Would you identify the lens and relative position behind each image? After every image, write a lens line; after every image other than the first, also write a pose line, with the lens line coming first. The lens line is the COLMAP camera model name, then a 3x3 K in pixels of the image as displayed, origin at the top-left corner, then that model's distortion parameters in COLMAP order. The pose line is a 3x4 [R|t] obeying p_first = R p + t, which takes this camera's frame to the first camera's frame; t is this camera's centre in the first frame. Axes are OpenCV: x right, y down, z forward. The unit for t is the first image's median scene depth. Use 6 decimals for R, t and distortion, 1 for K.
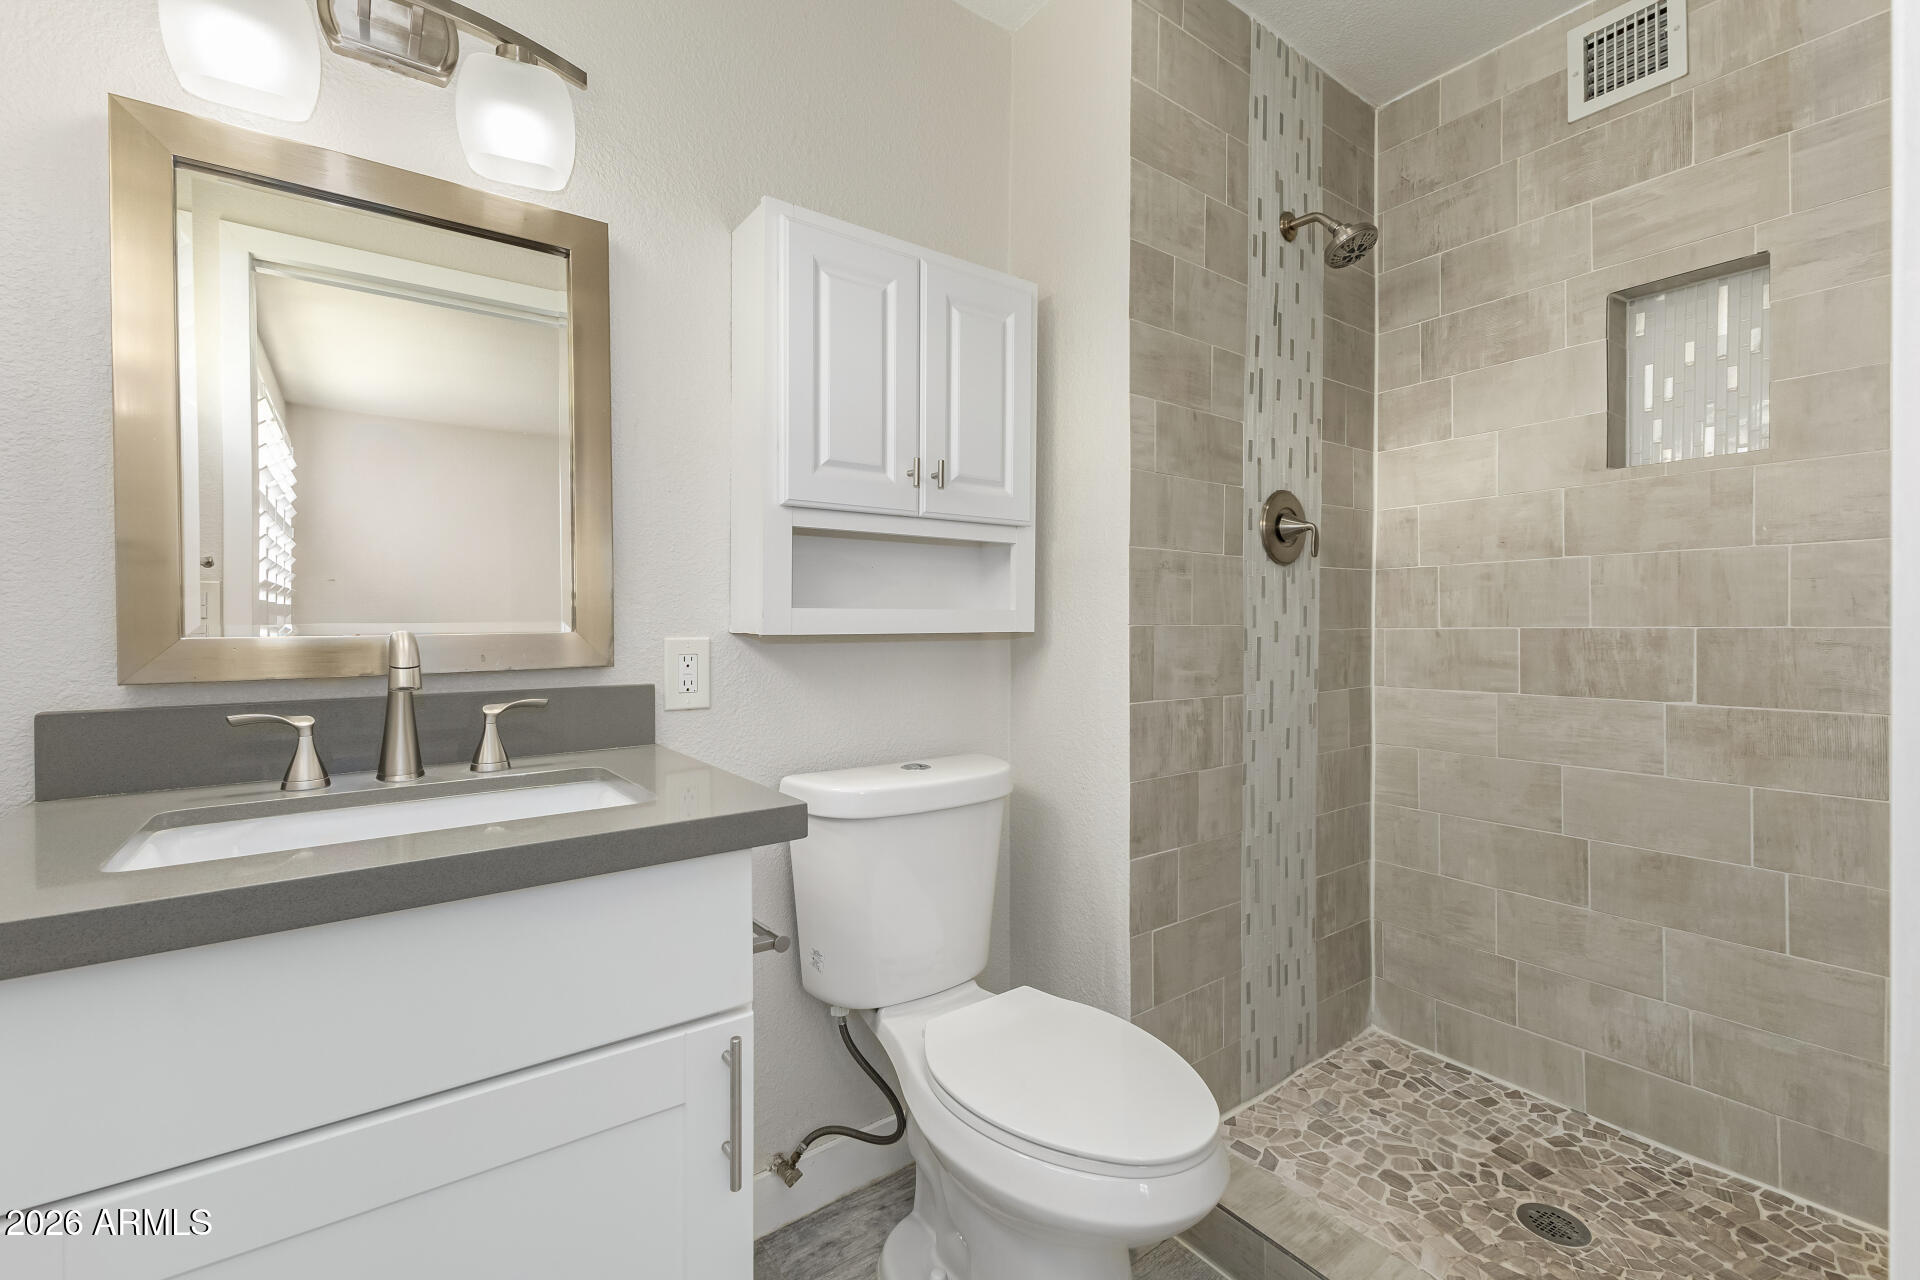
lens RADIAL K [[811.5, 0, 963.9], [0, 811.5, 634.5], [0, 0, 1]] dist [0.014794, -0.000109]
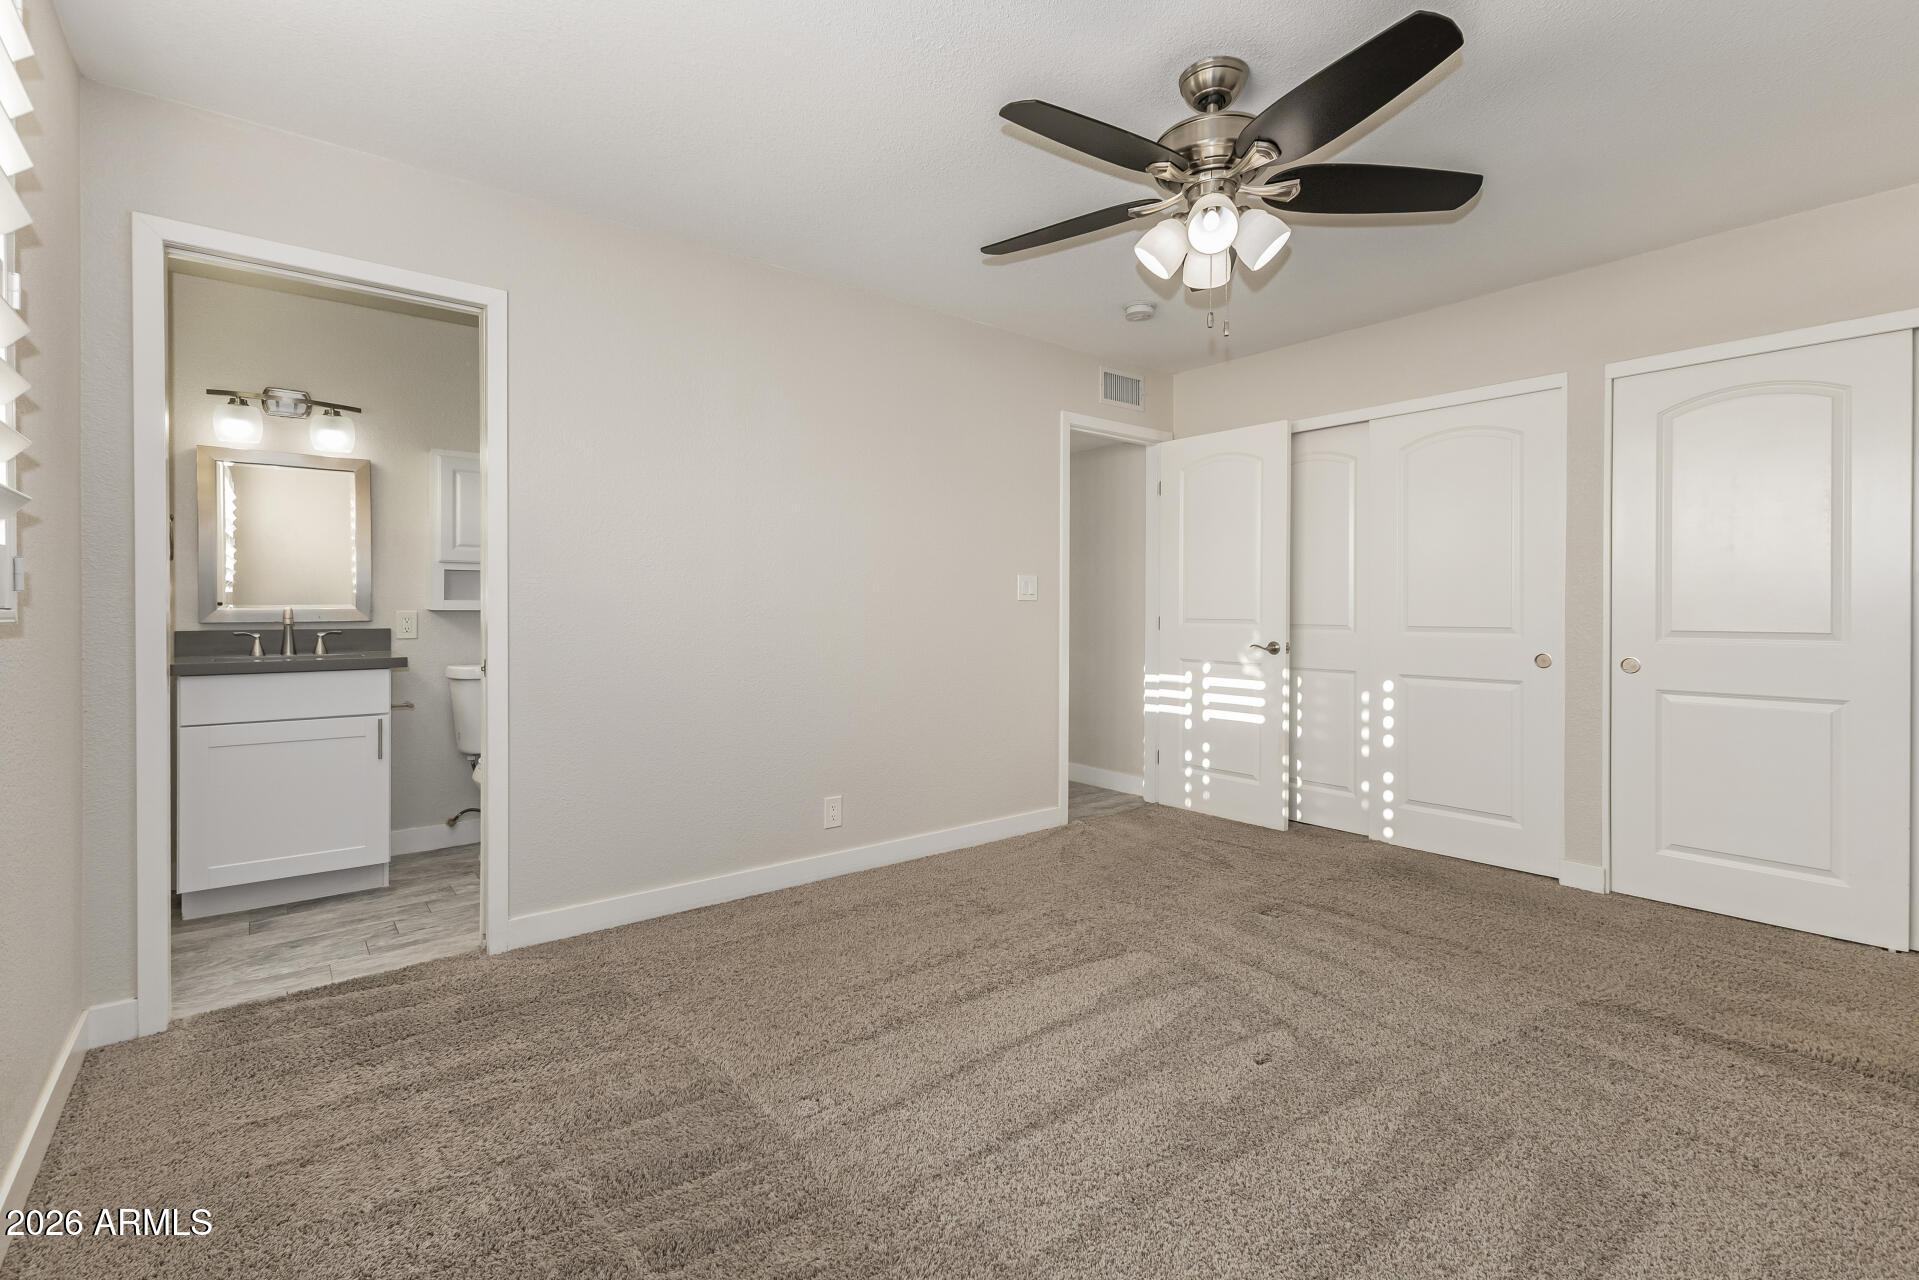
lens RADIAL K [[833.6, 0, 957.1], [0, 833.6, 617.3], [0, 0, 1]] dist [0.016618, -0.000265]
pose [[0.999343, 0.003312, 0.036102, 1.390594], [-0.003288, 0.999994, -0.000727, 0.020936], [-0.036104, 0.000608, 0.999348, -1.836447]]
